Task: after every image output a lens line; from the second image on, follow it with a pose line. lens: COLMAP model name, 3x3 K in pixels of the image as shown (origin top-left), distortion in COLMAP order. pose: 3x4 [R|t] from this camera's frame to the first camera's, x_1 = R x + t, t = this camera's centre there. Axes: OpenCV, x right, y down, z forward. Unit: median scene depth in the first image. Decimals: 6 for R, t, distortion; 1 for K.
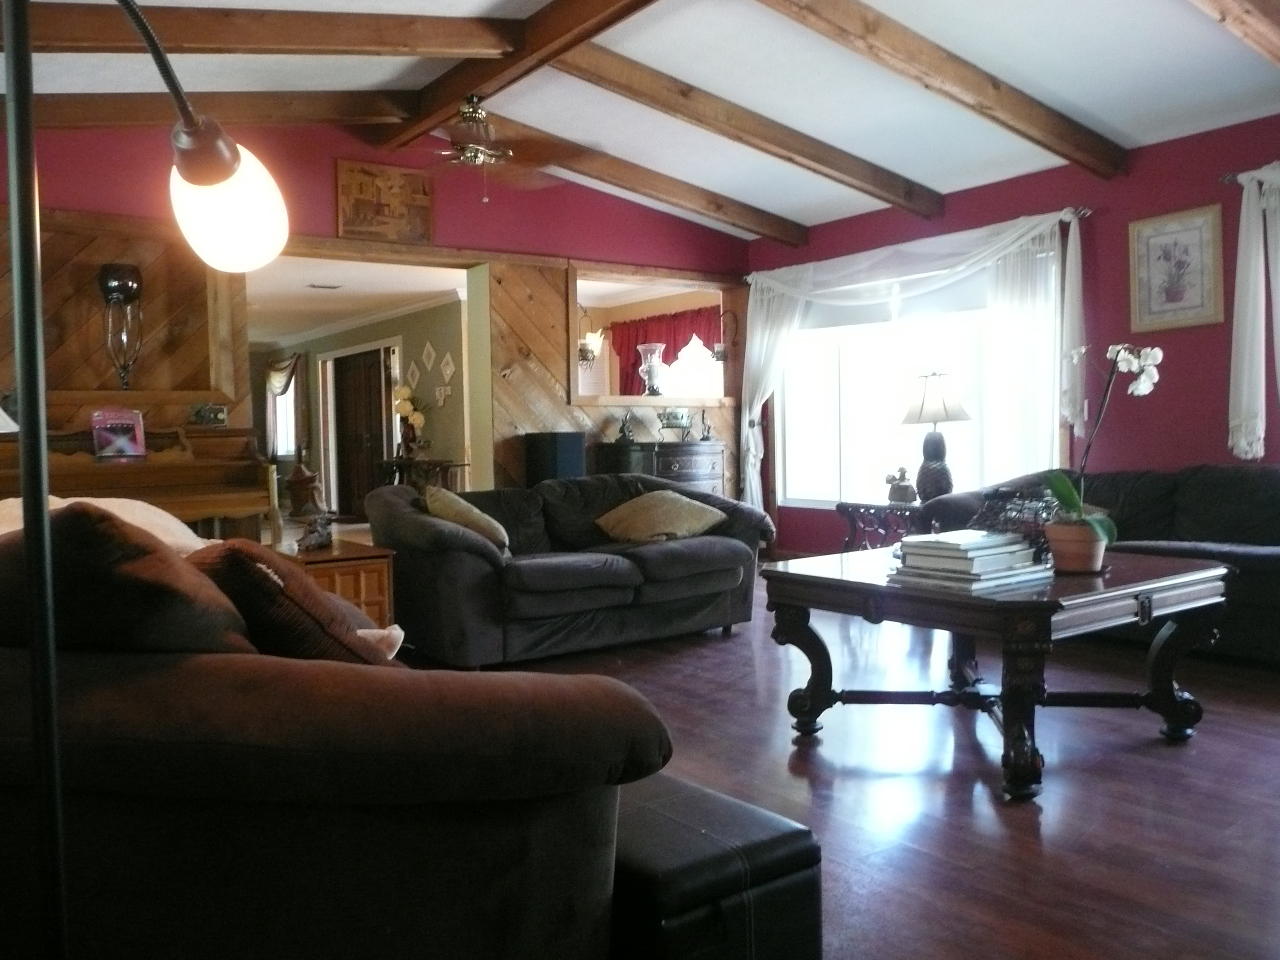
lens RADIAL K [[1075.2, 0, 643.3], [0, 1075.2, 482.3], [0, 0, 1]] dist [-0.041075, 0.048602]
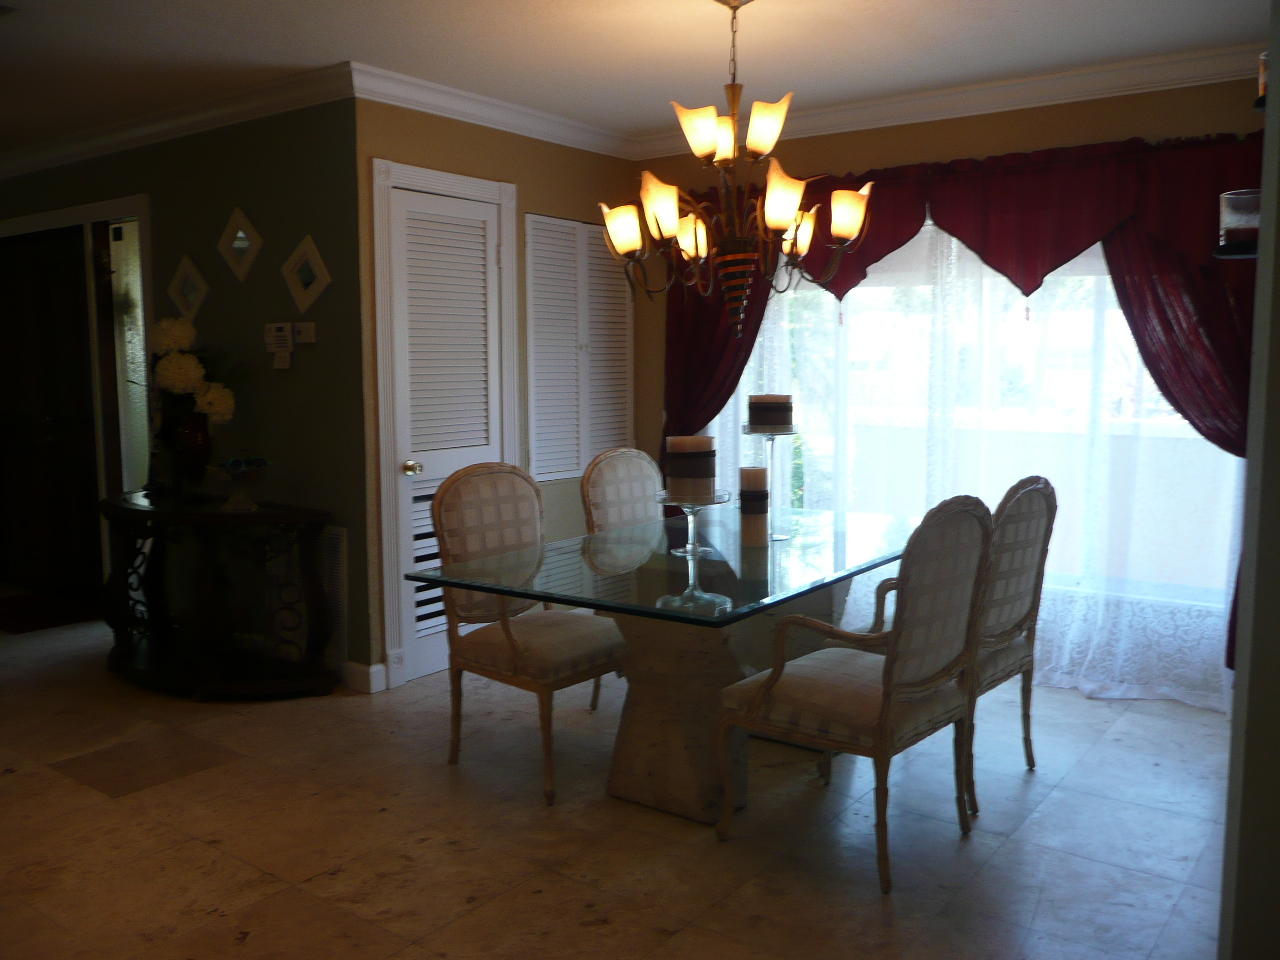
lens RADIAL K [[1075.2, 0, 643.3], [0, 1075.2, 482.3], [0, 0, 1]] dist [-0.041075, 0.048602]
pose [[0.948809, -0.018535, 0.315307, -0.185676], [-0.002943, 0.997715, 0.067505, -0.055855], [-0.315838, -0.064977, 0.946586, 0.567376]]
